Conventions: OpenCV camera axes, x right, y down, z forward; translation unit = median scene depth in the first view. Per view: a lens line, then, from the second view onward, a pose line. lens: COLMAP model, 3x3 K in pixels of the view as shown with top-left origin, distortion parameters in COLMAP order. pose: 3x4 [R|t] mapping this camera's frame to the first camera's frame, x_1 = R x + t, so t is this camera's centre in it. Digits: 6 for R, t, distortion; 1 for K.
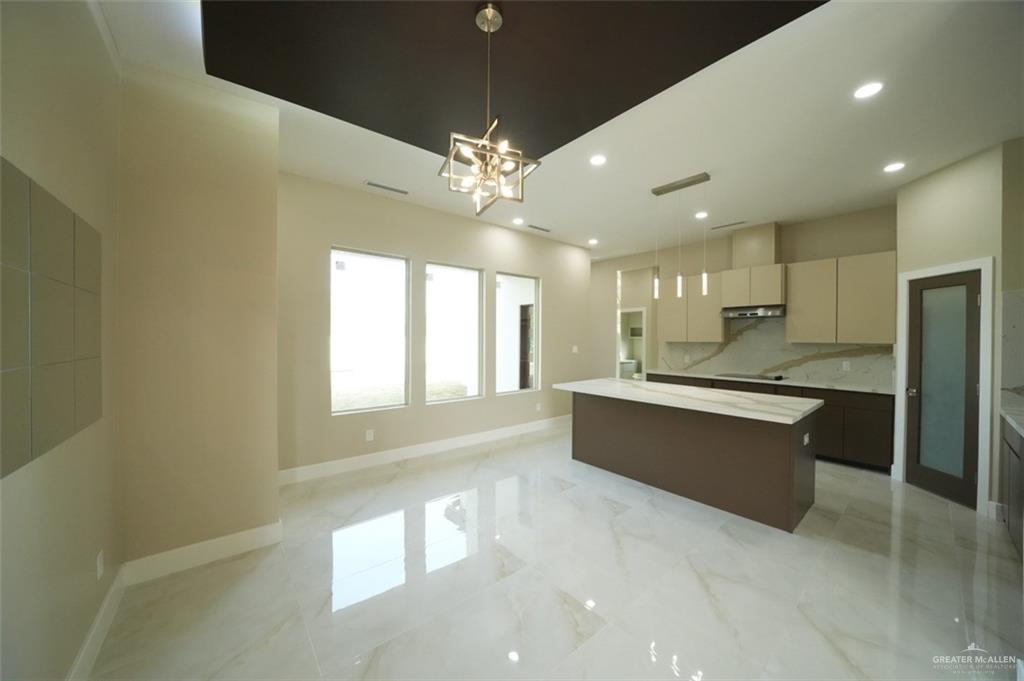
lens RADIAL K [[356.5, 0, 512.0], [0, 356.5, 340.5], [0, 0, 1]] dist [-0.001147, -0.000026]
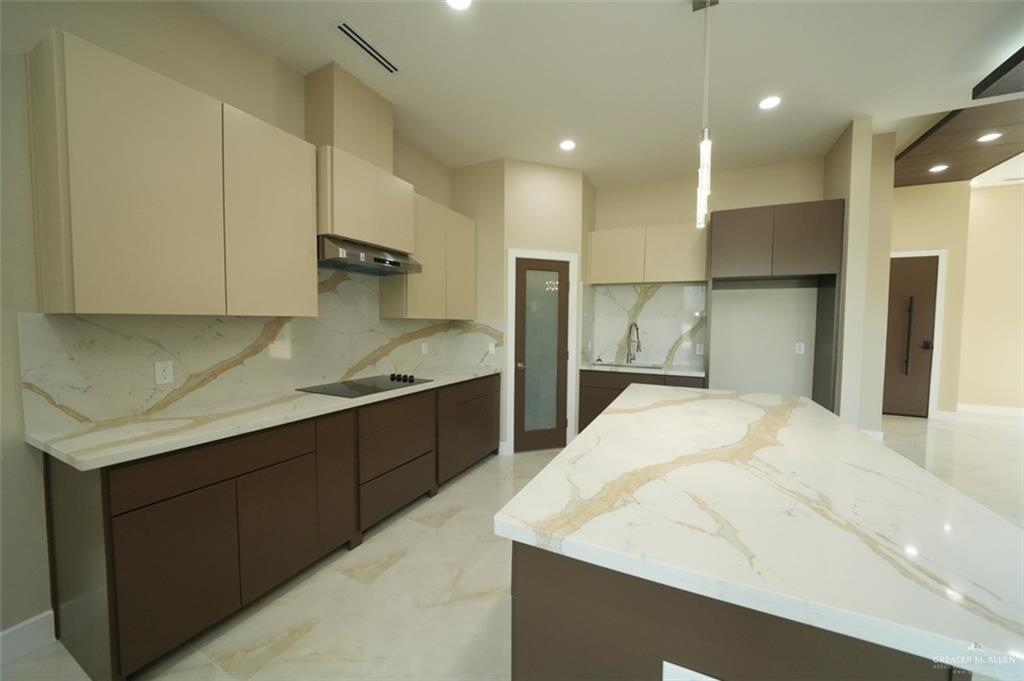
lens RADIAL K [[365.8, 0, 512.0], [0, 365.8, 340.5], [0, 0, 1]] dist [0.000116, 0.000003]
pose [[-0.417264, -0.057761, 0.906948, 0.138824], [-0.010627, 0.998220, 0.058685, 0.005400], [-0.908723, 0.014849, -0.417135, 1.261801]]
